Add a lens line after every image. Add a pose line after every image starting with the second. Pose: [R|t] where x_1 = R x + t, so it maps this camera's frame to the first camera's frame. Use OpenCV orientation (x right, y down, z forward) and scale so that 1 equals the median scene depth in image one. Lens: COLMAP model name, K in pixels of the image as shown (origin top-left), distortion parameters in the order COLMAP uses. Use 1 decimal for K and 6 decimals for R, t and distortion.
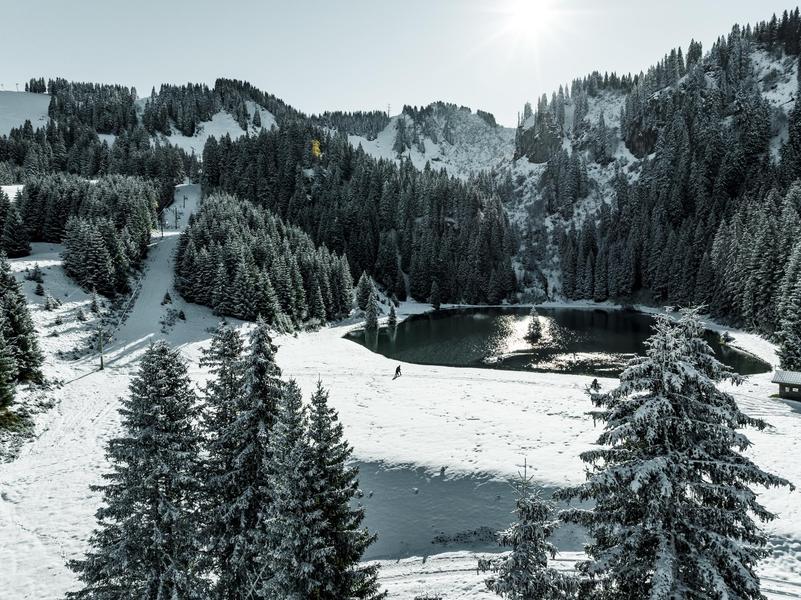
lens RADIAL K [[561.3, 0, 400.5], [0, 561.3, 300.0], [0, 0, 1]] dist [-0.044997, 0.019768]
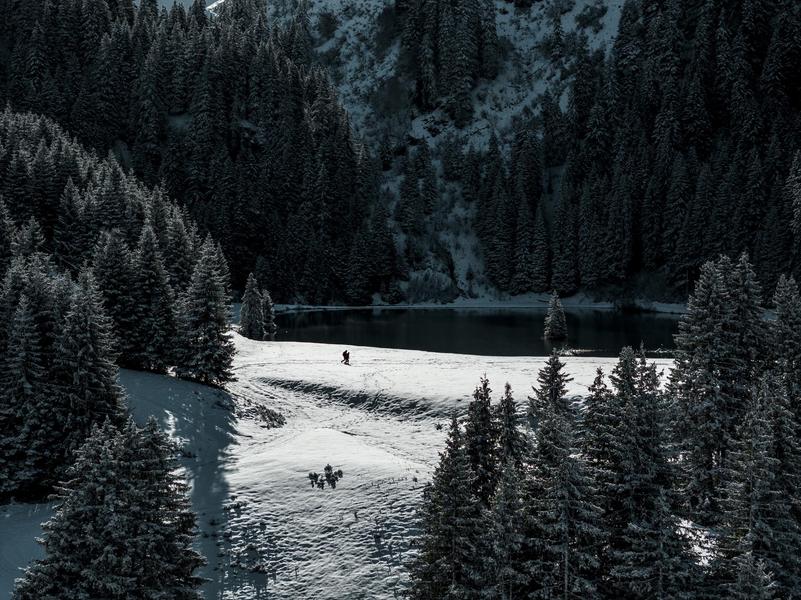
lens RADIAL K [[1601.8, 0, 400.0], [0, 1601.8, 329.2], [0, 0, 1]] dist [-0.197918, 1.397859]
pose [[0.943653, -0.013942, 0.330644, -0.188465], [0.012218, 0.999899, 0.007292, 0.014327], [-0.330712, -0.002841, 0.943728, -0.230803]]
